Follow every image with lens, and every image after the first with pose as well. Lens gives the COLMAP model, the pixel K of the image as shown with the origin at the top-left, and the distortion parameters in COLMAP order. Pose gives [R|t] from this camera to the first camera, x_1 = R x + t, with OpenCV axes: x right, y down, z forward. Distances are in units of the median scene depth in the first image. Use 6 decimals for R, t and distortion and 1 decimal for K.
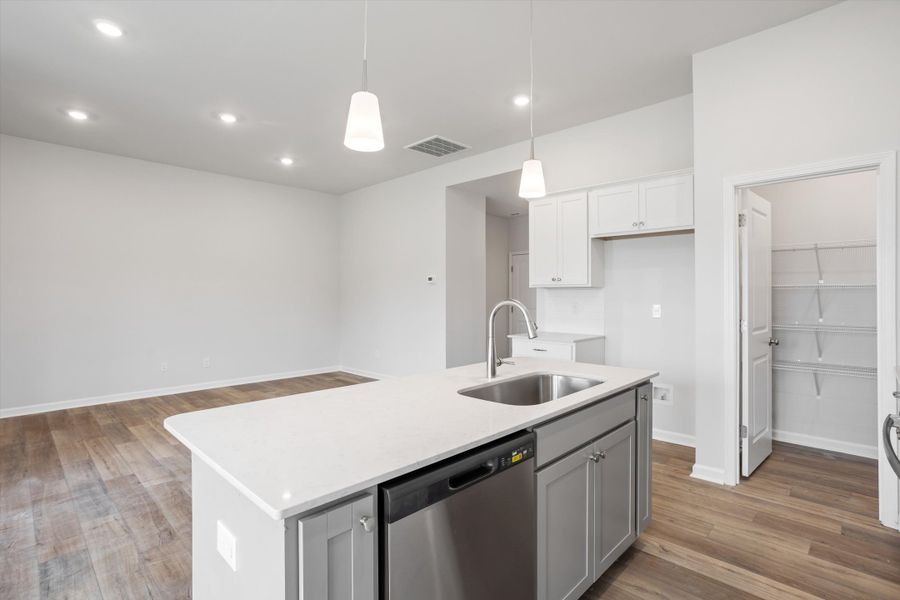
lens RADIAL K [[439.0, 0, 455.3], [0, 439.0, 290.2], [0, 0, 1]] dist [-0.035707, 0.022198]
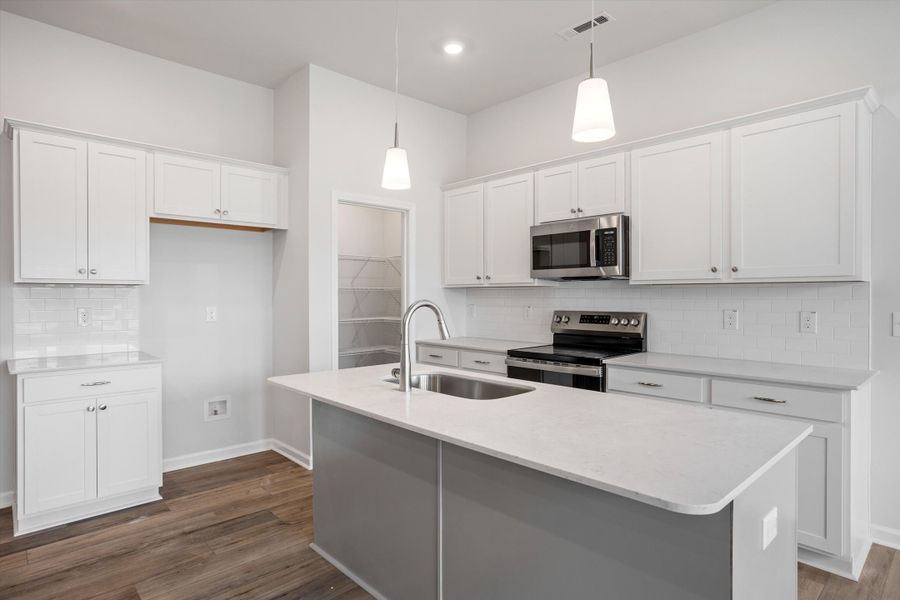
lens RADIAL K [[495.2, 0, 449.5], [0, 495.2, 299.9], [0, 0, 1]] dist [-0.021103, 0.012312]
pose [[0.056380, -0.007748, 0.998379, -0.607231], [-0.008064, 0.999934, 0.008215, 0.009269], [-0.998377, -0.008514, 0.056314, 0.591195]]
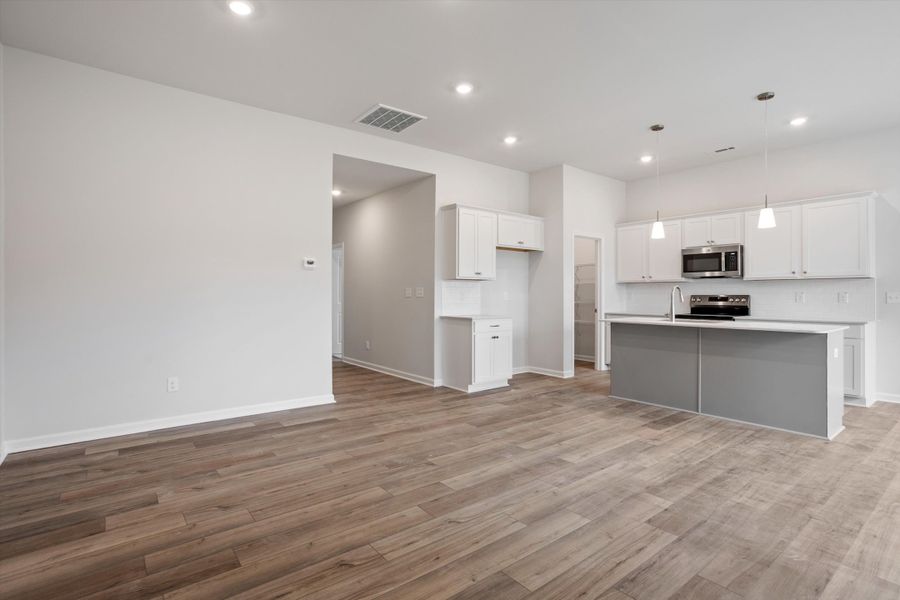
lens RADIAL K [[439.0, 0, 451.3], [0, 439.0, 297.0], [0, 0, 1]] dist [-0.035707, 0.022198]
pose [[0.138322, -0.002733, 0.990384, -1.486803], [-0.009298, 0.999949, 0.004058, 0.056032], [-0.990344, -0.009770, 0.138290, 1.217414]]
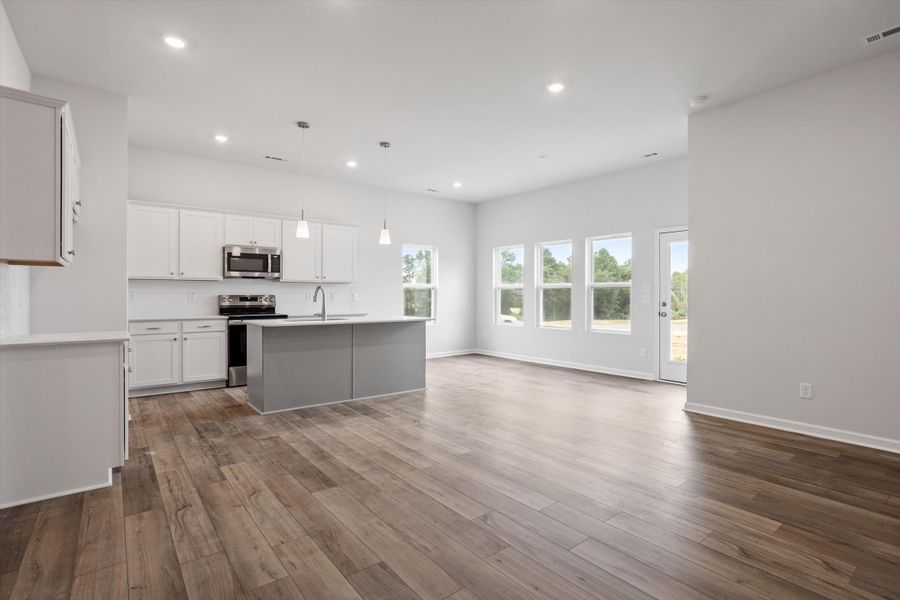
lens RADIAL K [[442.5, 0, 442.8], [0, 442.5, 294.9], [0, 0, 1]] dist [-0.011375, 0.008018]
pose [[-0.987781, 0.001964, 0.155837, -0.586344], [0.000252, 0.999939, -0.011008, 0.064495], [-0.155849, -0.010834, -0.987721, 2.138360]]
